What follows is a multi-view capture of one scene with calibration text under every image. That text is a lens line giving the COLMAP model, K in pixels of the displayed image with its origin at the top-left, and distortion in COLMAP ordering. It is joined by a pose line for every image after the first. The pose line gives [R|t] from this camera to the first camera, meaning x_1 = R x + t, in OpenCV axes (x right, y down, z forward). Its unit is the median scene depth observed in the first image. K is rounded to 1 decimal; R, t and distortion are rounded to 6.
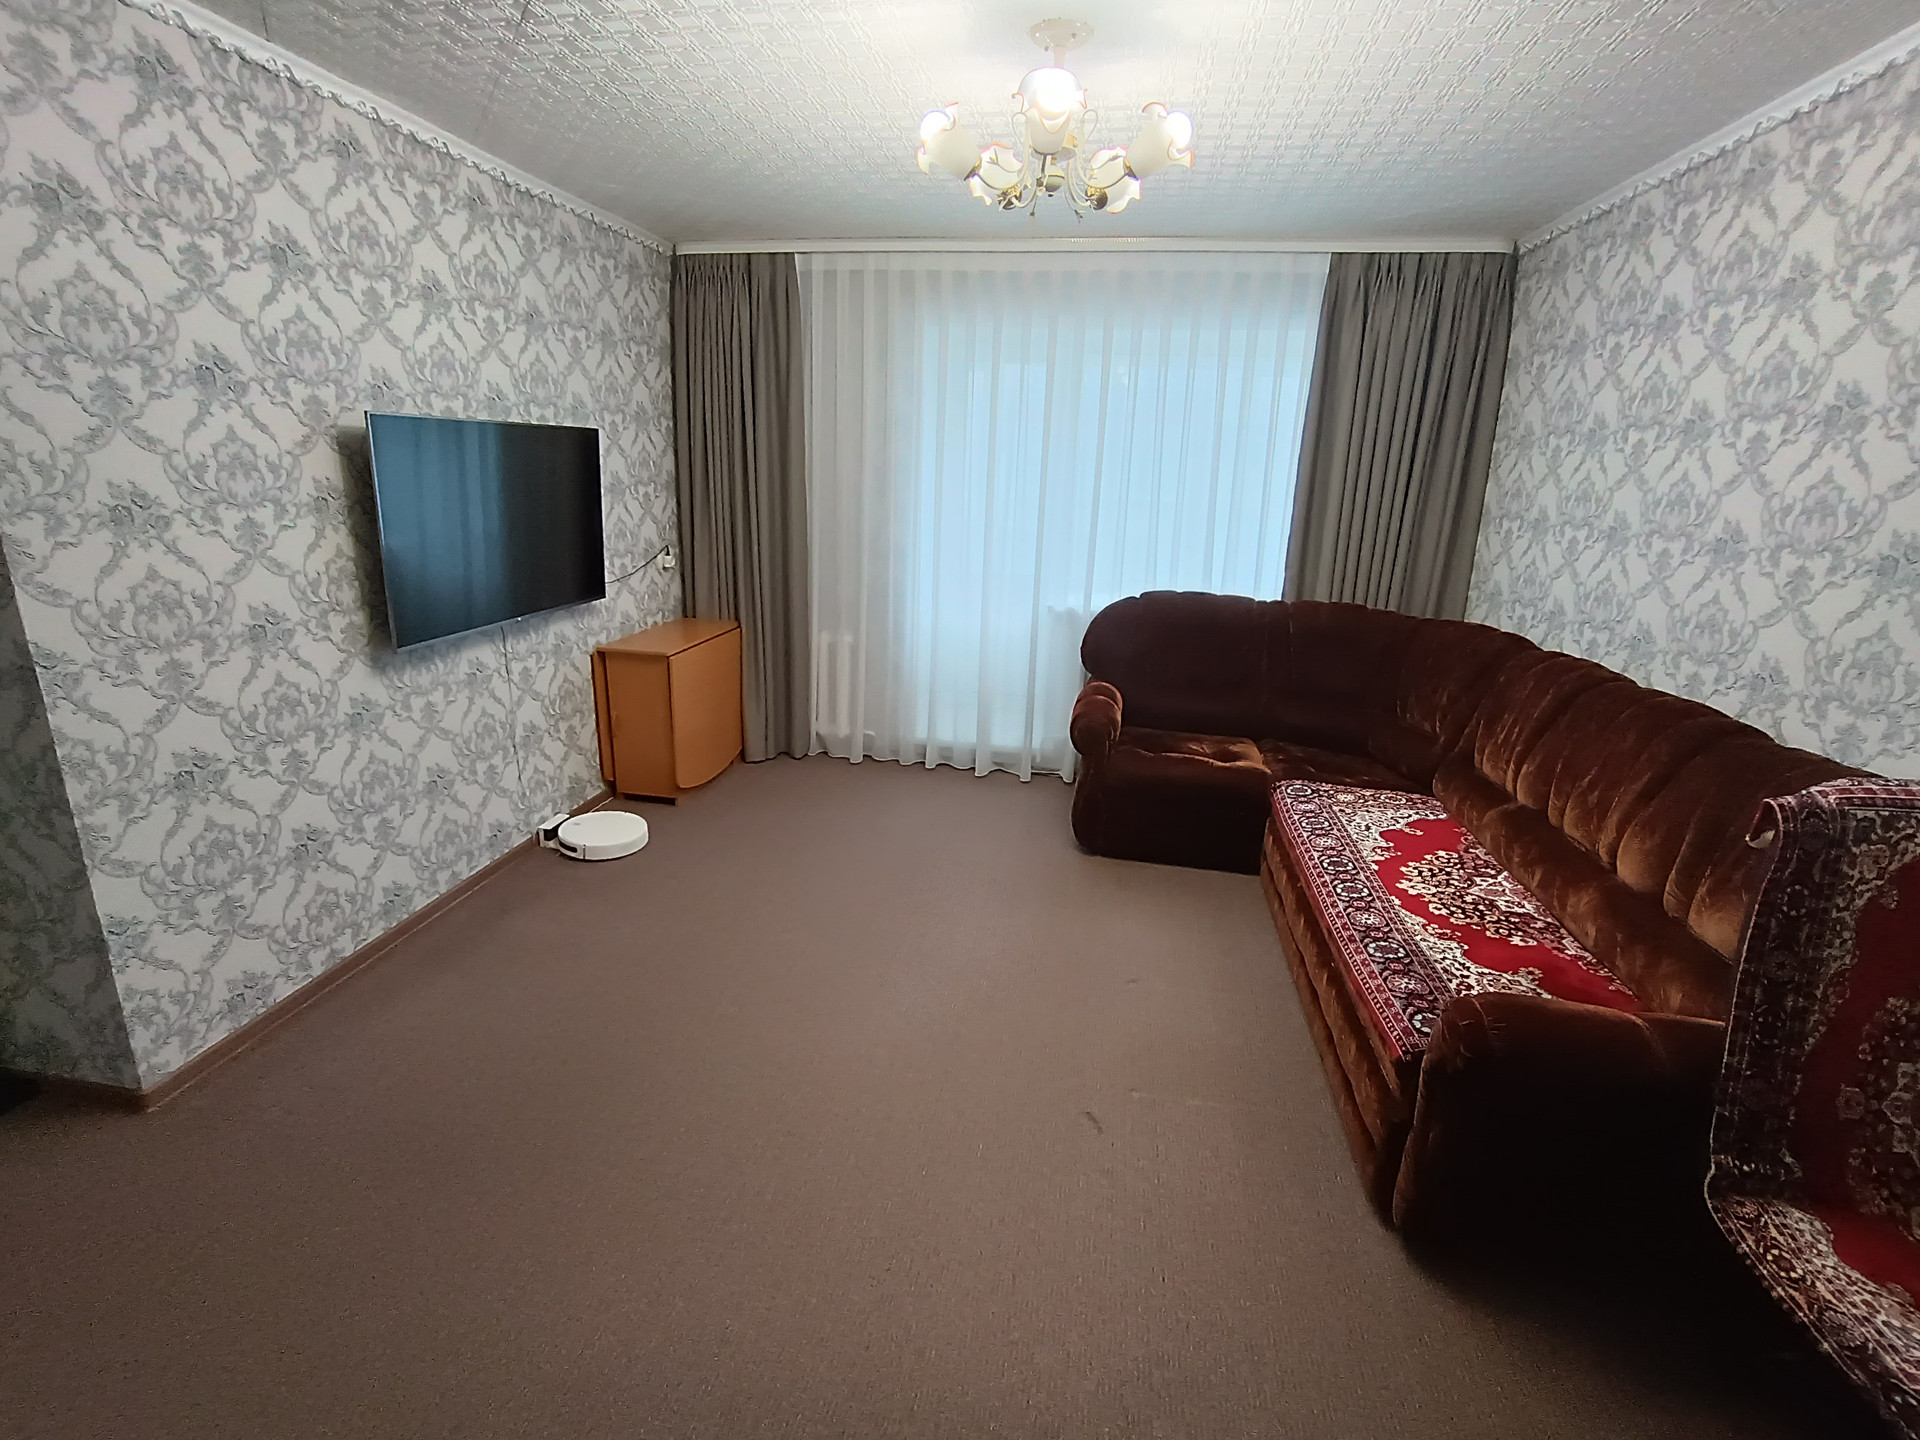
lens RADIAL K [[879.7, 0, 959.8], [0, 879.7, 723.2], [0, 0, 1]] dist [-0.027079, 0.018583]
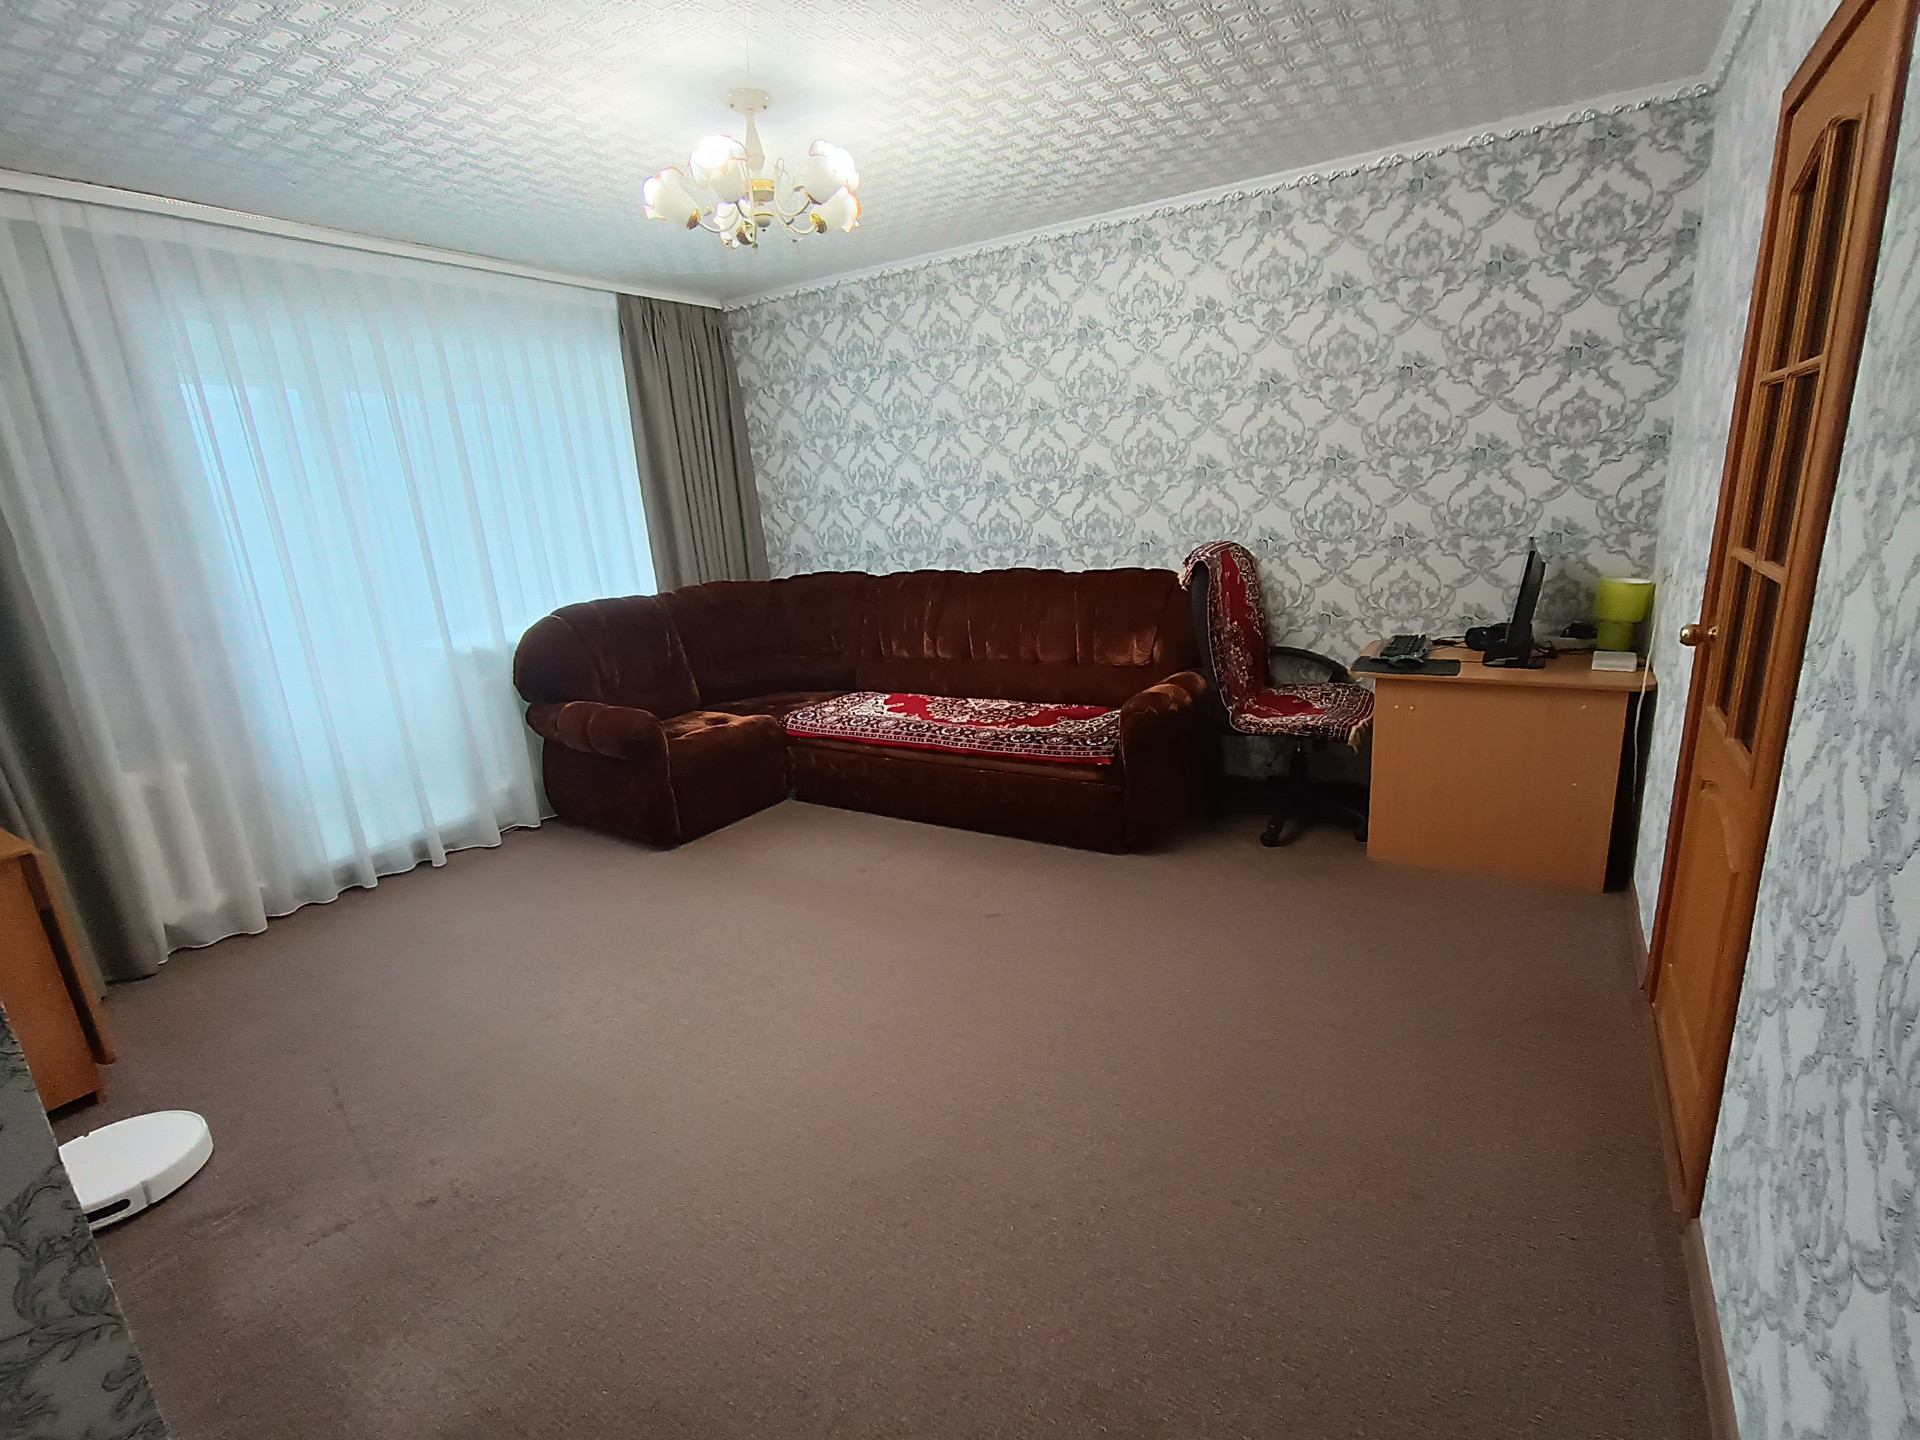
lens RADIAL K [[879.7, 0, 946.6], [0, 879.7, 721.8], [0, 0, 1]] dist [-0.027079, 0.018583]
pose [[0.392173, -0.299201, 0.869873, -0.587628], [0.339588, 0.925921, 0.165380, -0.050918], [-0.854915, 0.230541, 0.464727, 0.210014]]
